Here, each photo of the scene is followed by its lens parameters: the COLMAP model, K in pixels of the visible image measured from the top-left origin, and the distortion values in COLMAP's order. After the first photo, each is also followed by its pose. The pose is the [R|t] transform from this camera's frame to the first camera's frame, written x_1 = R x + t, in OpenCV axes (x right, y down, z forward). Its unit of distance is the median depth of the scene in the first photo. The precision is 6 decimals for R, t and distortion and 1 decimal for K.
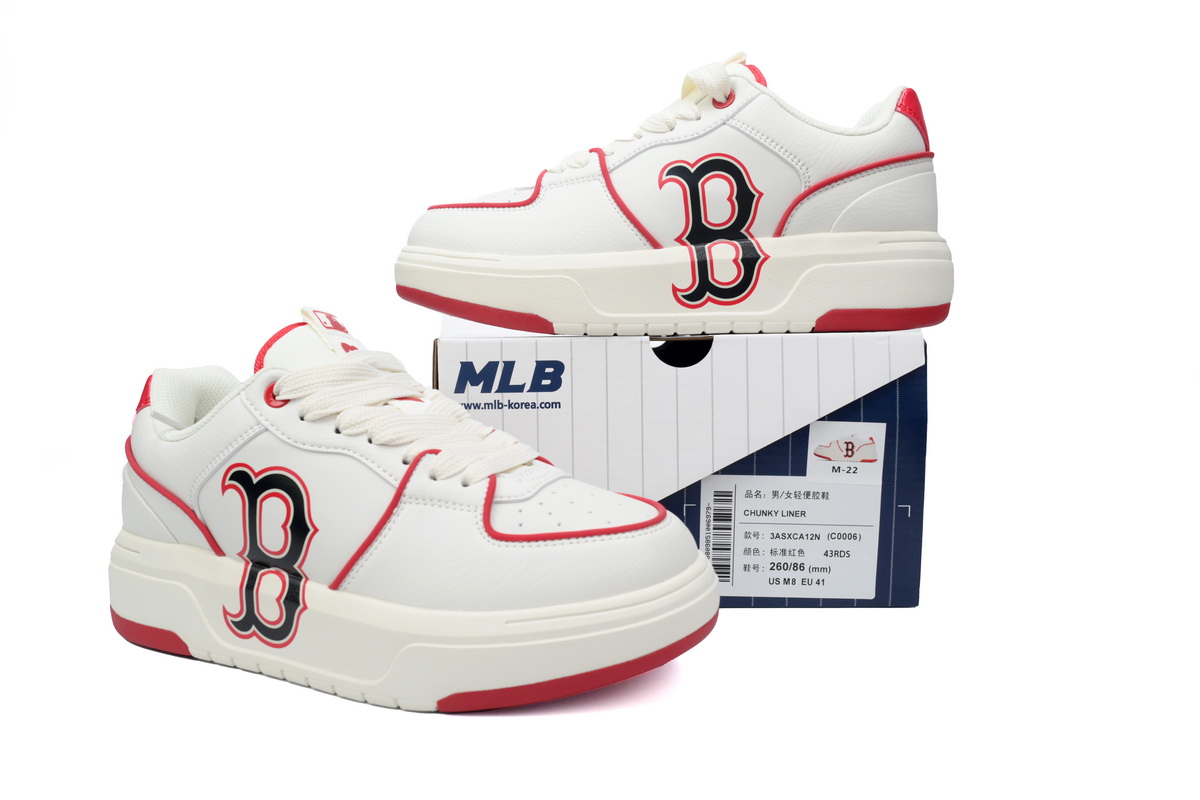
lens RADIAL K [[882.8, 0, 599.1], [0, 882.8, 391.6], [0, 0, 1]] dist [-0.002643, -0.000176]
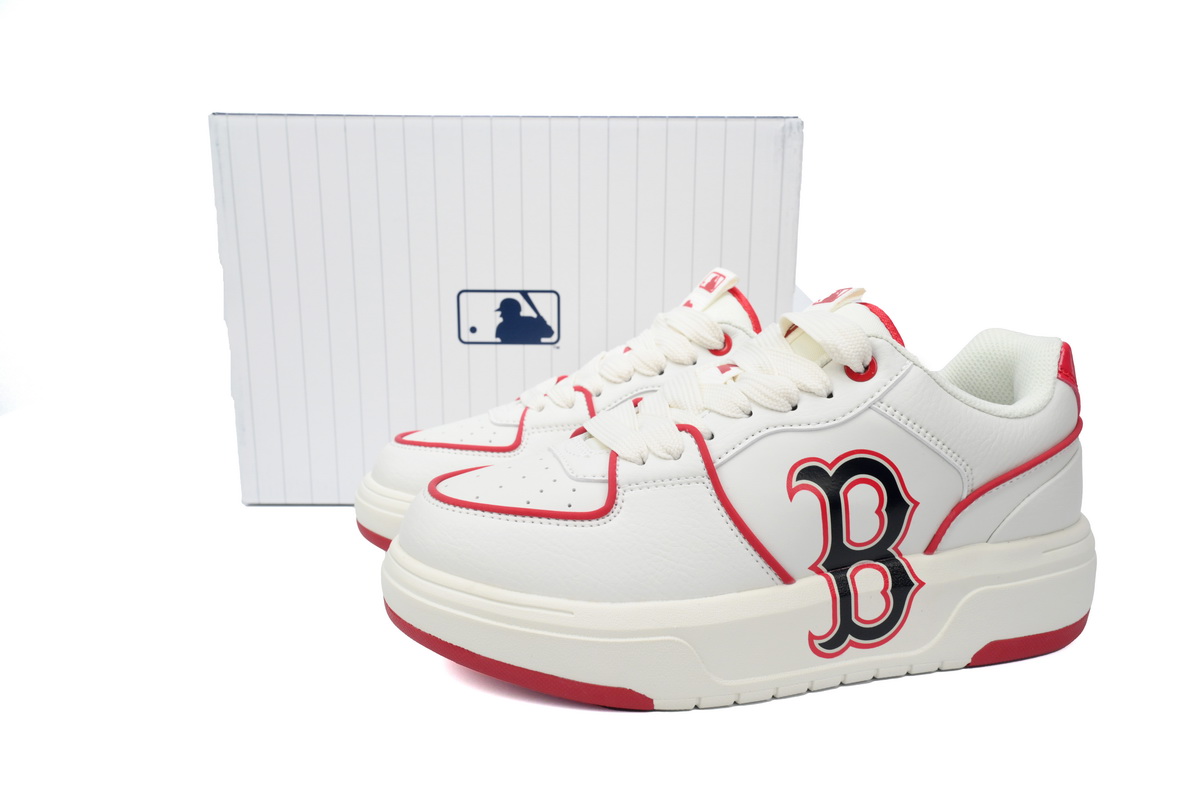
lens RADIAL K [[882.8, 0, 608.6], [0, 882.8, 392.5], [0, 0, 1]] dist [-0.002643, -0.000176]
pose [[0.969850, -0.020758, 0.242818, -0.251972], [0.008584, 0.998657, 0.051088, -0.357376], [-0.243552, -0.047463, 0.968726, 0.334692]]
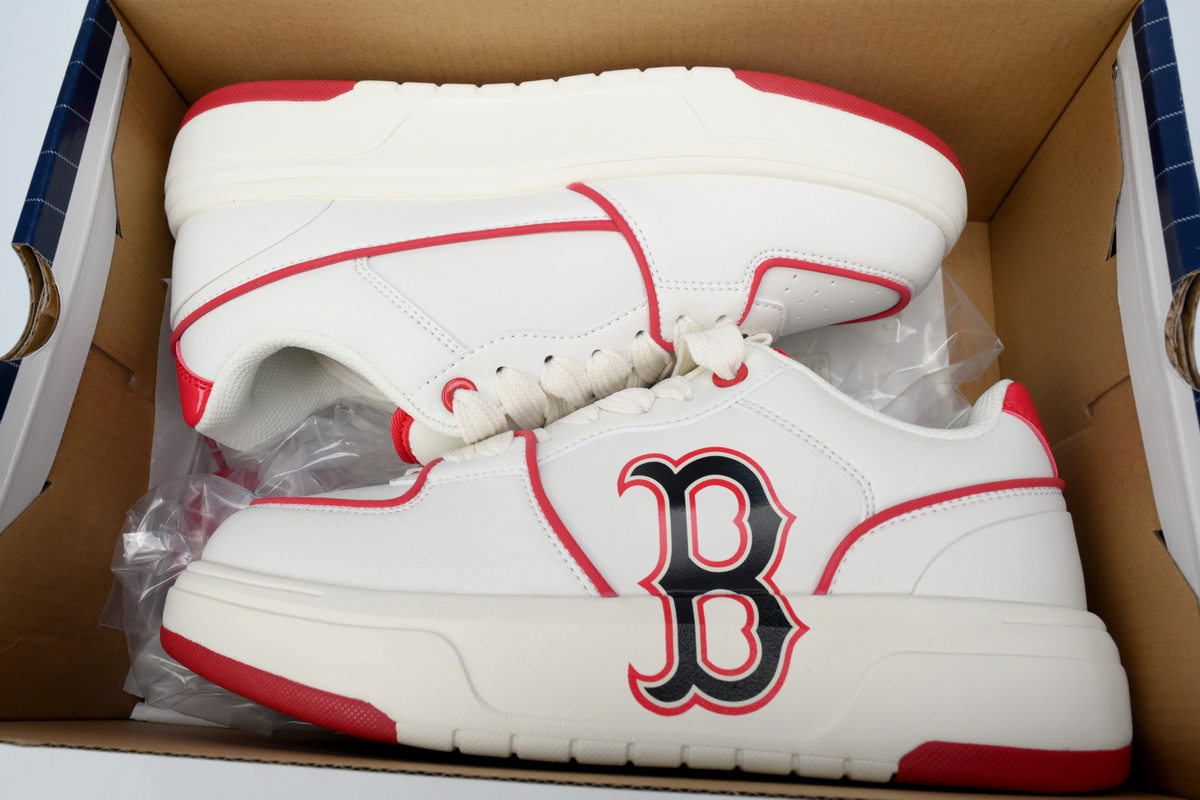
lens RADIAL K [[882.8, 0, 606.0], [0, 882.8, 392.9], [0, 0, 1]] dist [-0.002643, -0.000176]
pose [[0.996539, 0.083058, -0.003259, 0.056310], [-0.076628, 0.902780, -0.423221, -0.042265], [-0.032210, 0.422006, 0.906020, 0.440217]]
